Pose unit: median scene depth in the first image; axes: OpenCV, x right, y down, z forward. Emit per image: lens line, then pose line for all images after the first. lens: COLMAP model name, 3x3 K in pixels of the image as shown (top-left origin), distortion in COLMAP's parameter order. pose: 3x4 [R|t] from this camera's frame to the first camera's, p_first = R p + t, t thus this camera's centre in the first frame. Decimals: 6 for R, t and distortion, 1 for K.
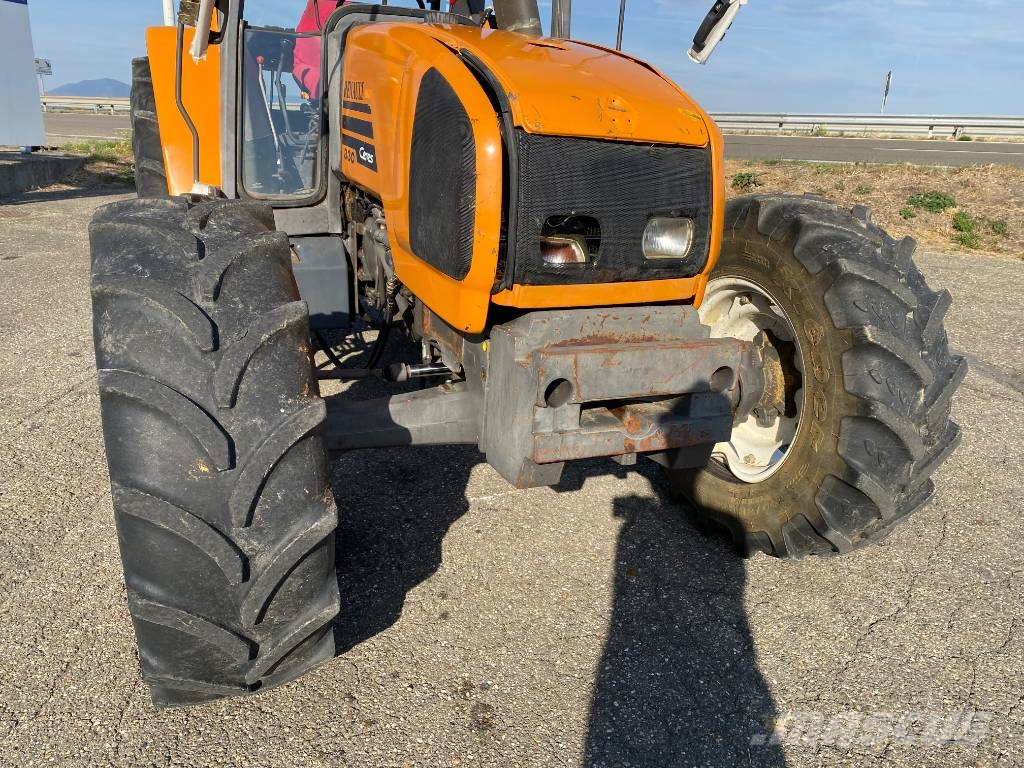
lens RADIAL K [[780.1, 0, 502.4], [0, 780.1, 388.4], [0, 0, 1]] dist [0.045531, -0.048549]
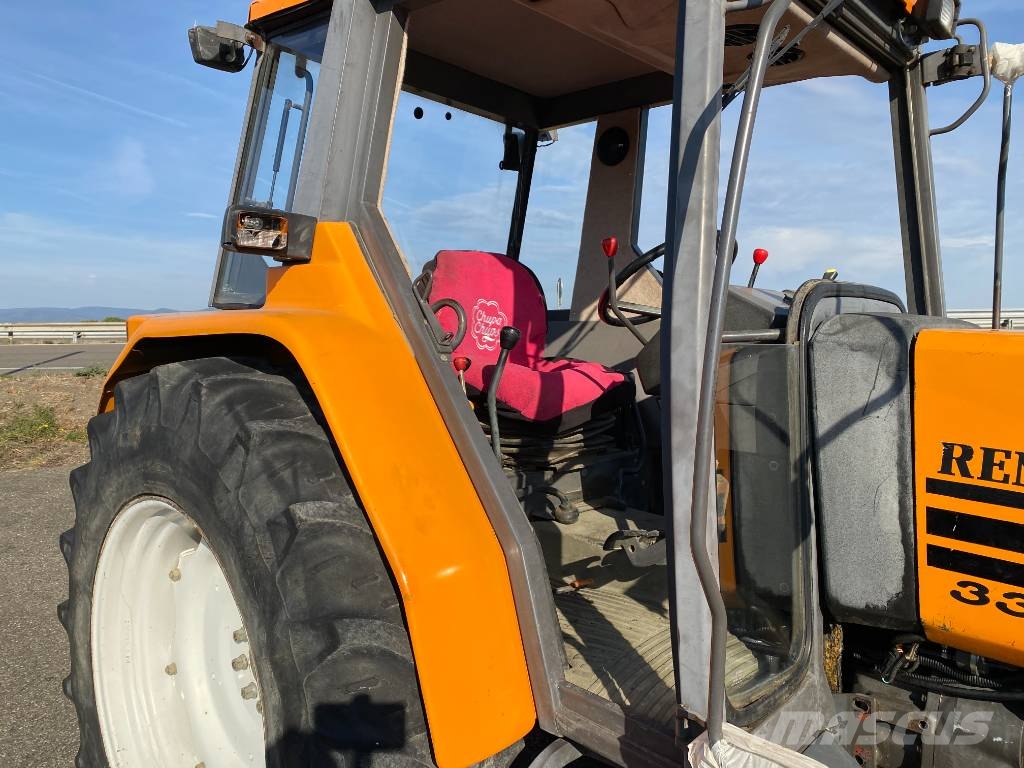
lens RADIAL K [[780.1, 0, 498.8], [0, 780.1, 392.2], [0, 0, 1]] dist [0.045531, -0.048549]
pose [[0.916613, -0.074432, 0.392786, -0.829158], [0.163810, 0.966174, -0.199182, -0.484125], [-0.364674, 0.246916, 0.897800, 0.868649]]
